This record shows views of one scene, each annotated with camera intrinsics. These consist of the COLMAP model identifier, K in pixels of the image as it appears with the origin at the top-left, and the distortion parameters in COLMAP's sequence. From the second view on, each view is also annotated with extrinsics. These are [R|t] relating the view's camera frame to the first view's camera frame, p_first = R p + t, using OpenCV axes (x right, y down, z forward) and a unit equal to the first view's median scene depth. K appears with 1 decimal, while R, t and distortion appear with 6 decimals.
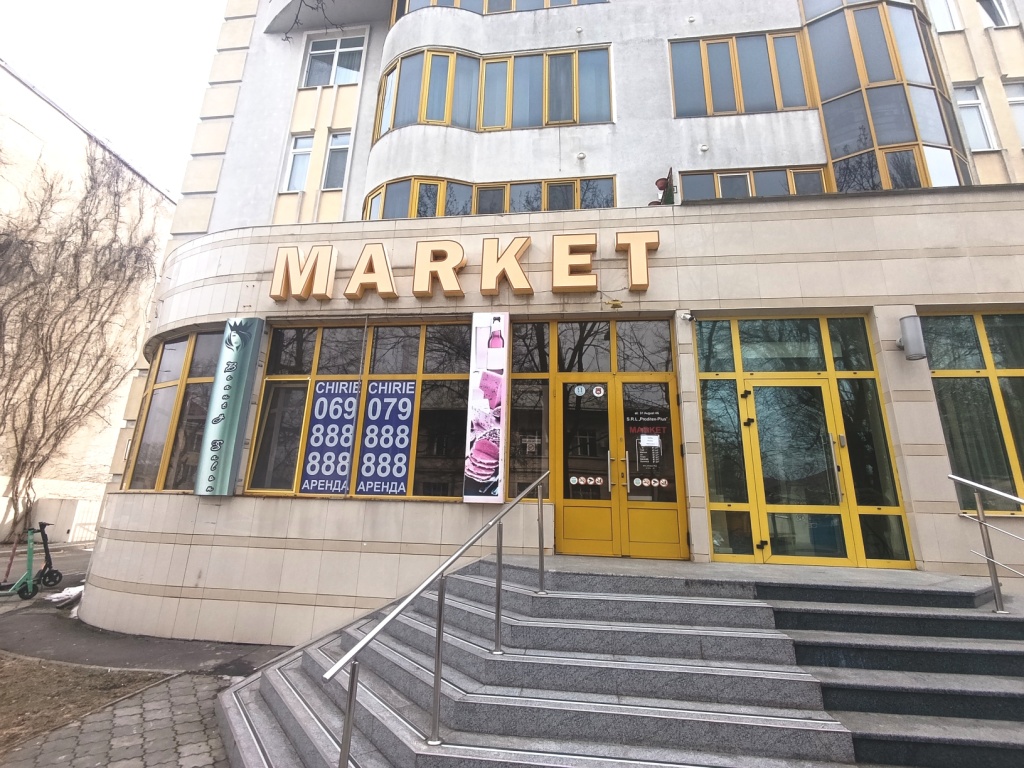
lens RADIAL K [[469.3, 0, 511.5], [0, 469.3, 388.9], [0, 0, 1]] dist [0.003262, -0.003962]
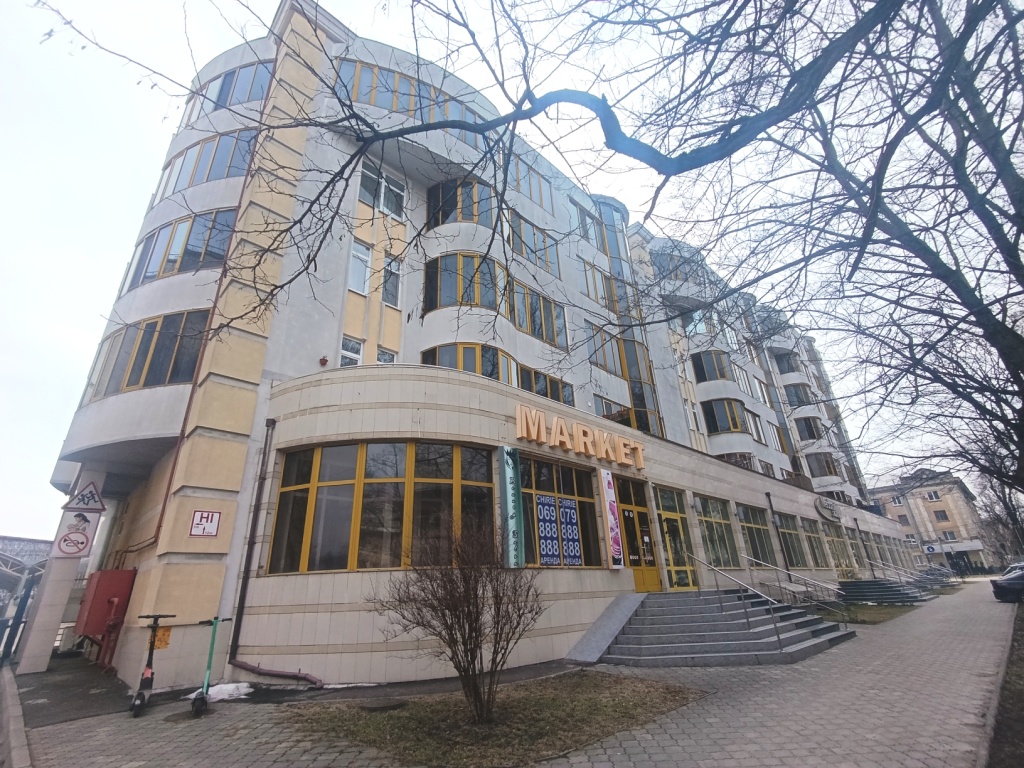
lens RADIAL K [[469.3, 0, 505.7], [0, 469.3, 387.2], [0, 0, 1]] dist [0.003262, -0.003962]
pose [[0.631782, 0.260533, 0.730051, -1.868692], [-0.144281, 0.964890, -0.219479, -0.002197], [-0.761600, 0.033331, 0.647190, 0.011660]]
